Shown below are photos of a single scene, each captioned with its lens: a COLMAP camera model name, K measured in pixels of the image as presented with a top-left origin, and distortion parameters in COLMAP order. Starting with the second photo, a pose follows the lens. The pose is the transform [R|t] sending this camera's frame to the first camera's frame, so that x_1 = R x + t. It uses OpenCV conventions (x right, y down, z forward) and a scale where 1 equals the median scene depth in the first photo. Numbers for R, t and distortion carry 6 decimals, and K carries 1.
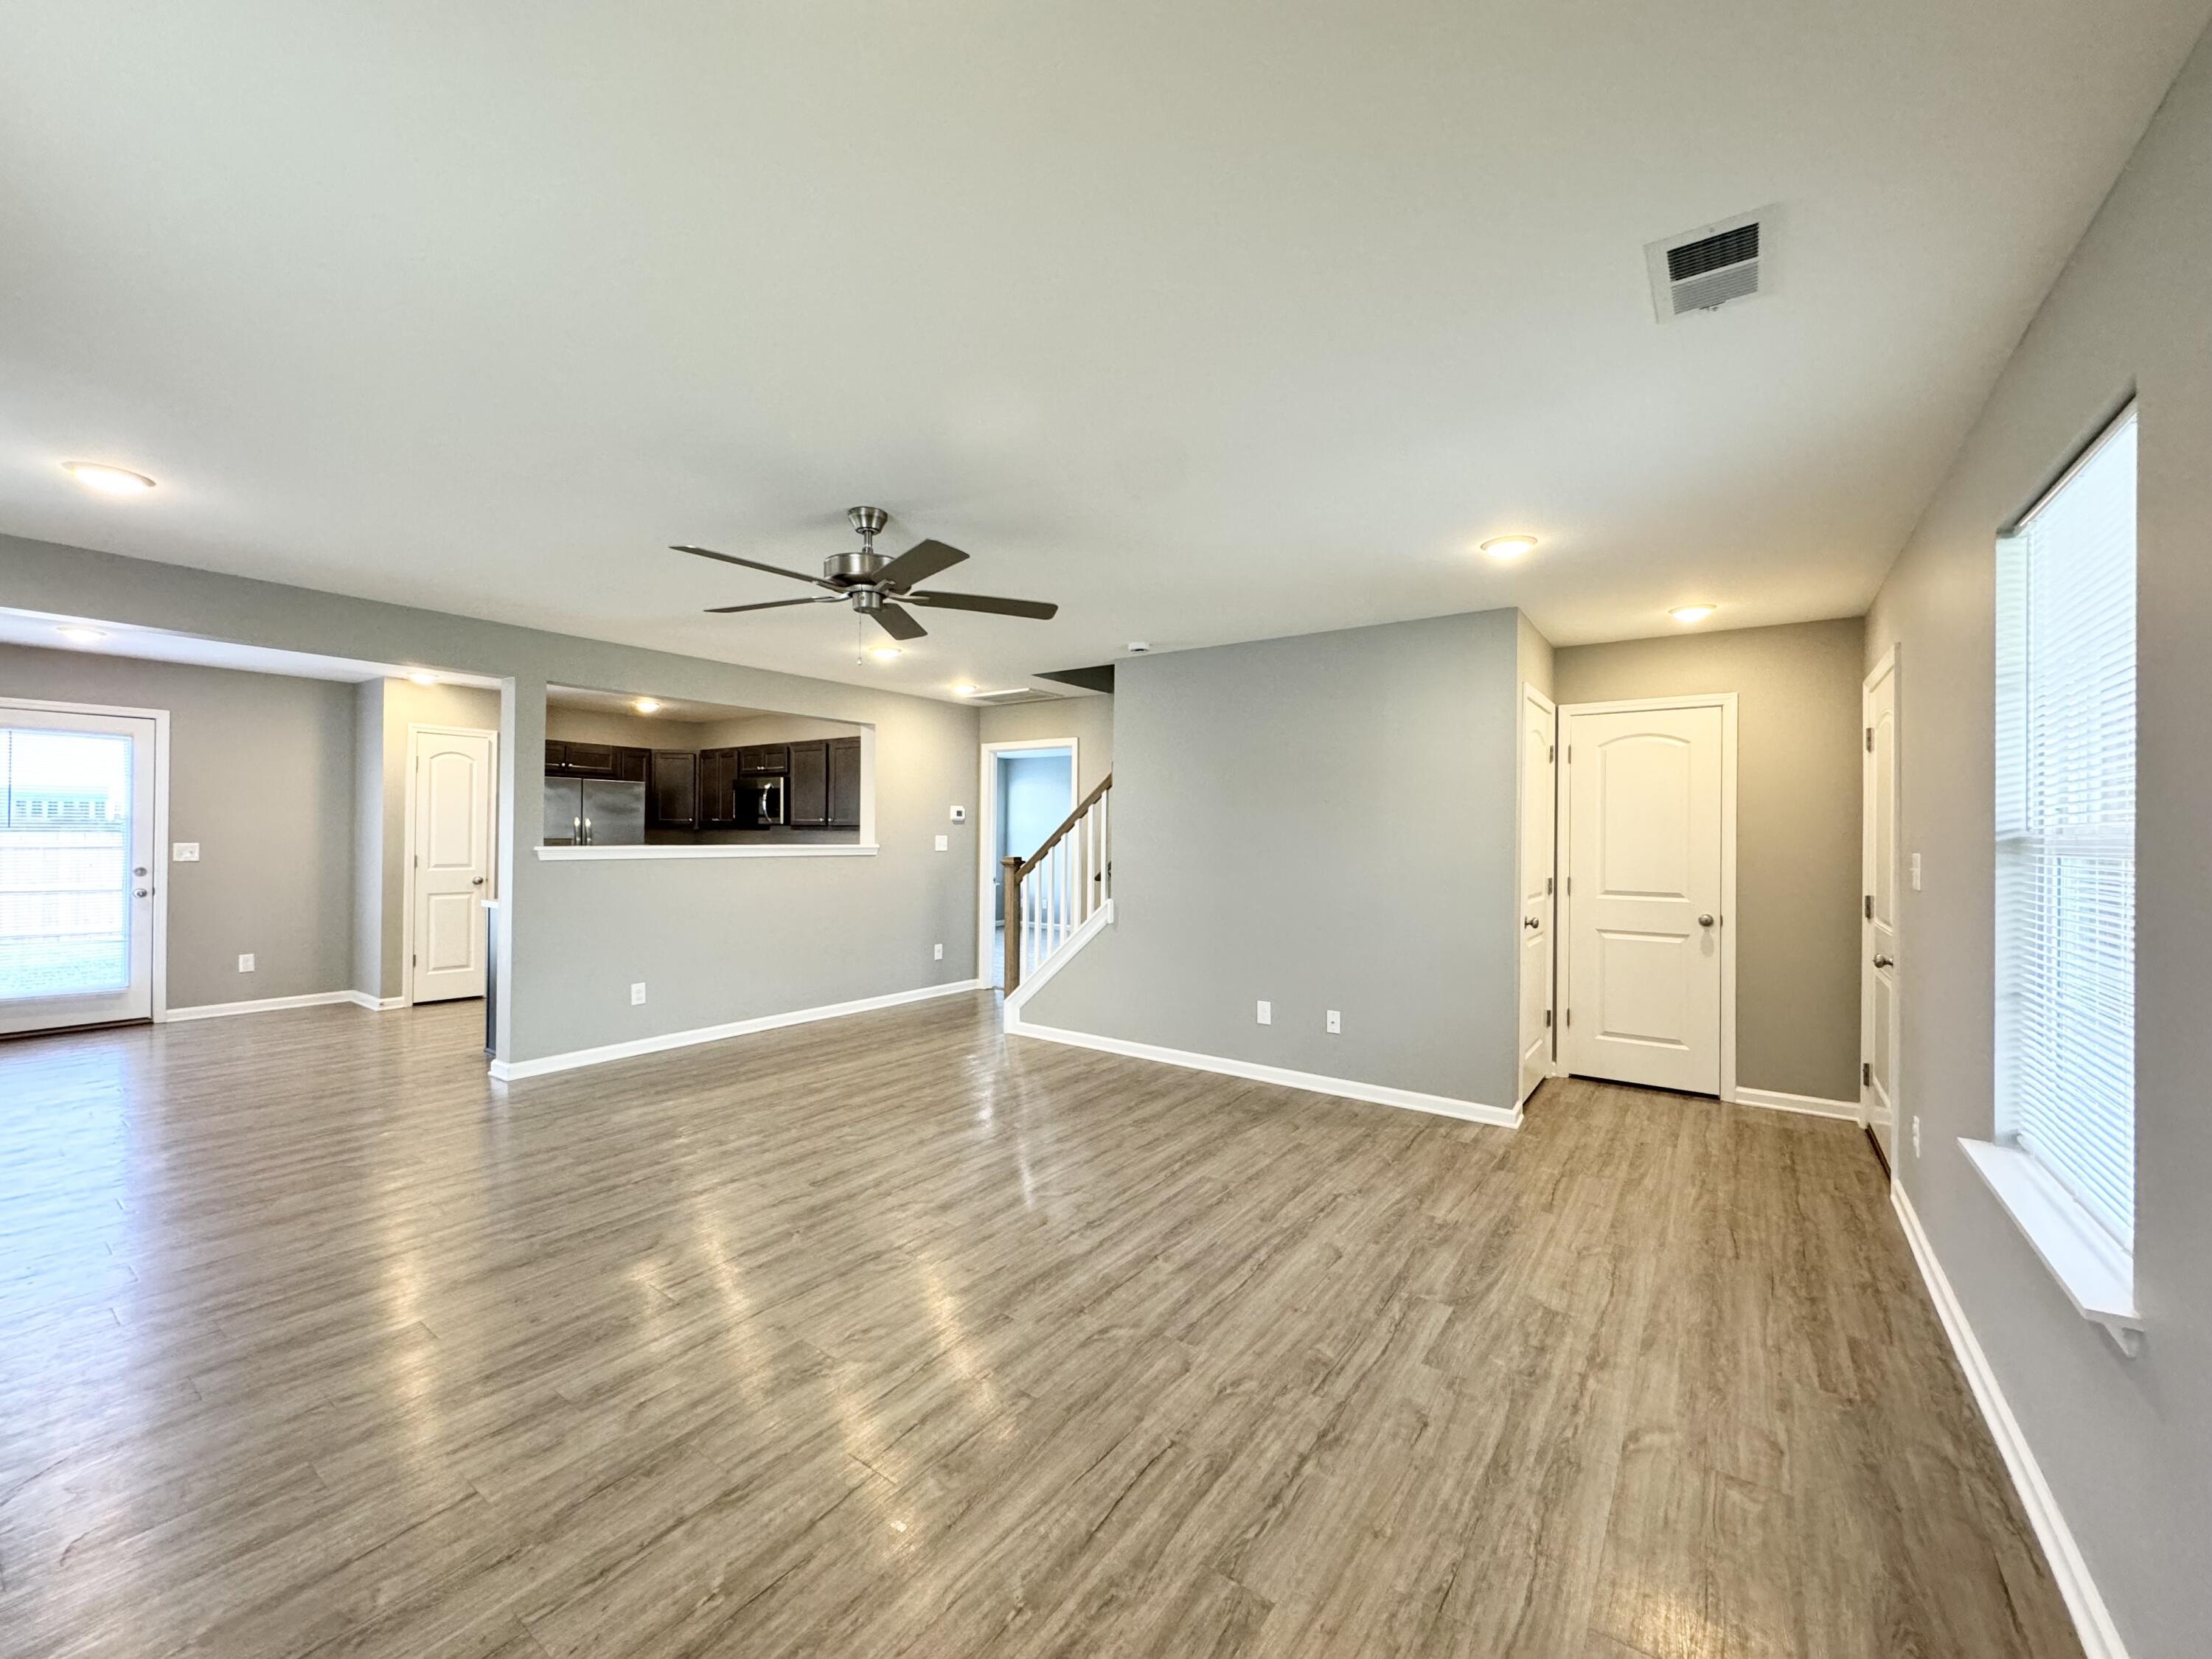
lens RADIAL K [[884.1, 0, 1106.0], [0, 884.1, 829.5], [0, 0, 1]] dist [-0.002767, 0.000147]
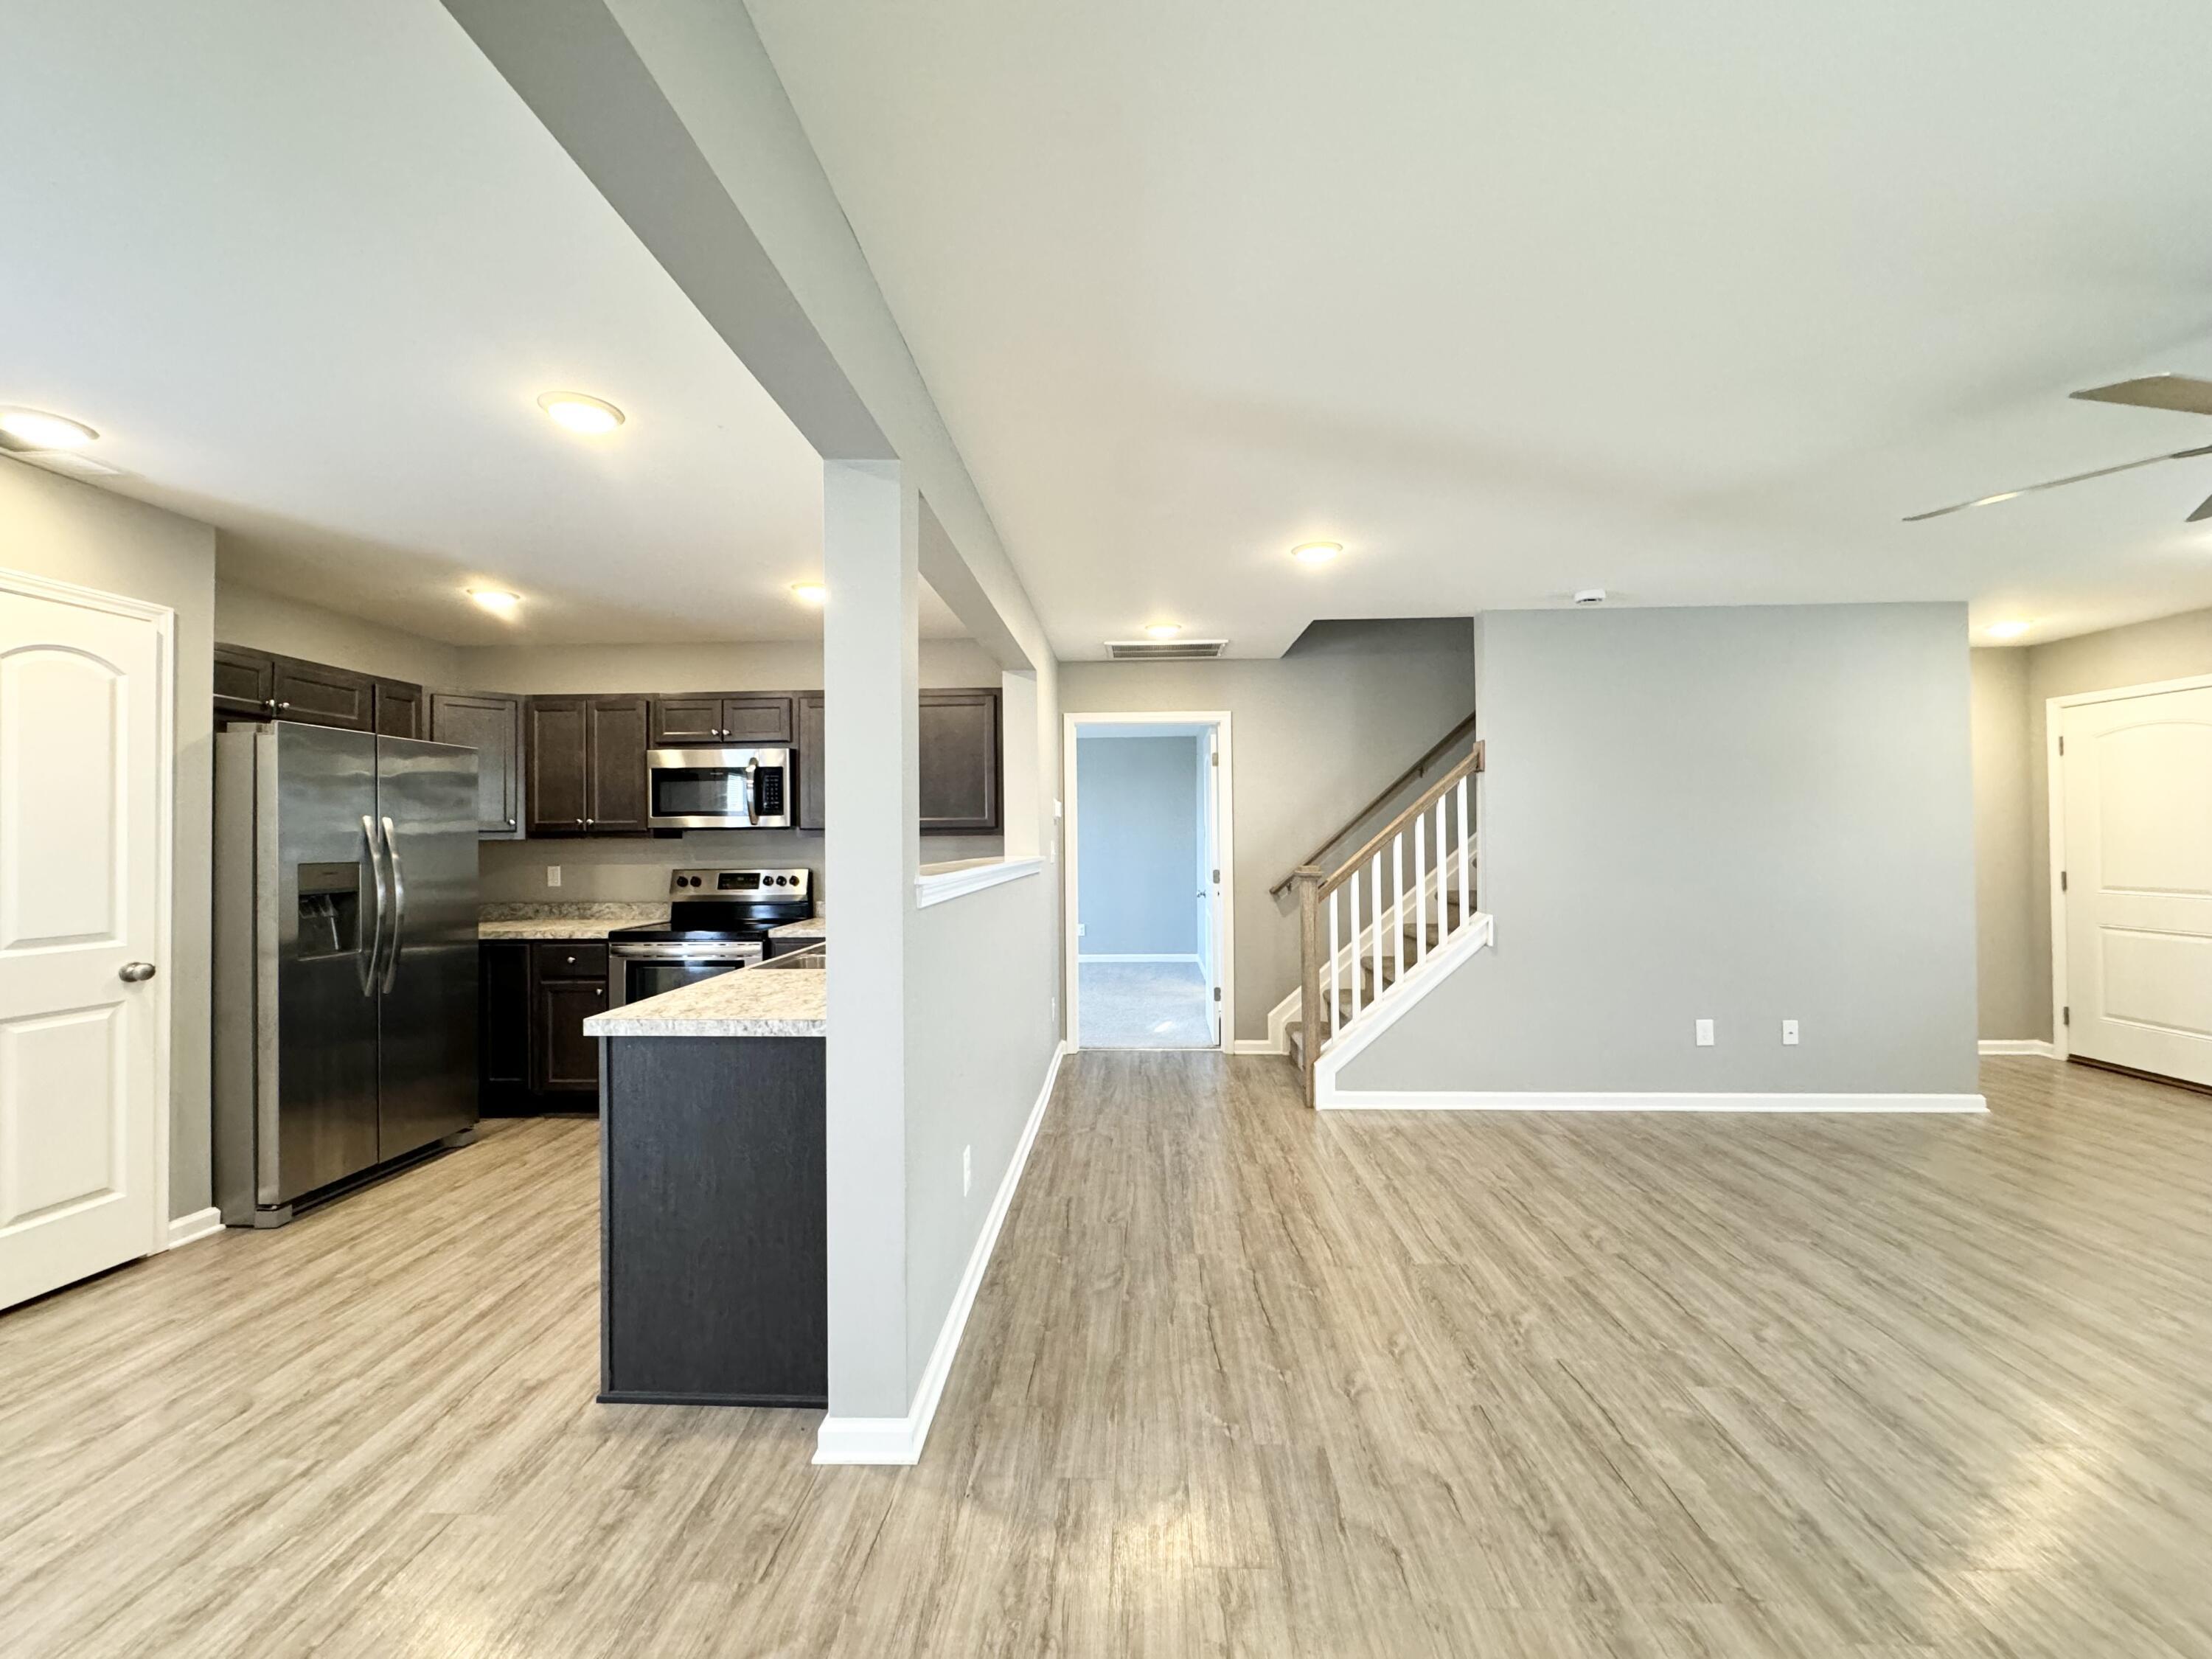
lens RADIAL K [[884.1, 0, 1106.0], [0, 884.1, 829.5], [0, 0, 1]] dist [-0.002767, 0.000147]
pose [[0.833797, -0.008787, 0.552001, -0.869025], [0.012305, 0.999921, -0.002670, 0.001029], [-0.551934, 0.009019, 0.833839, 0.652082]]
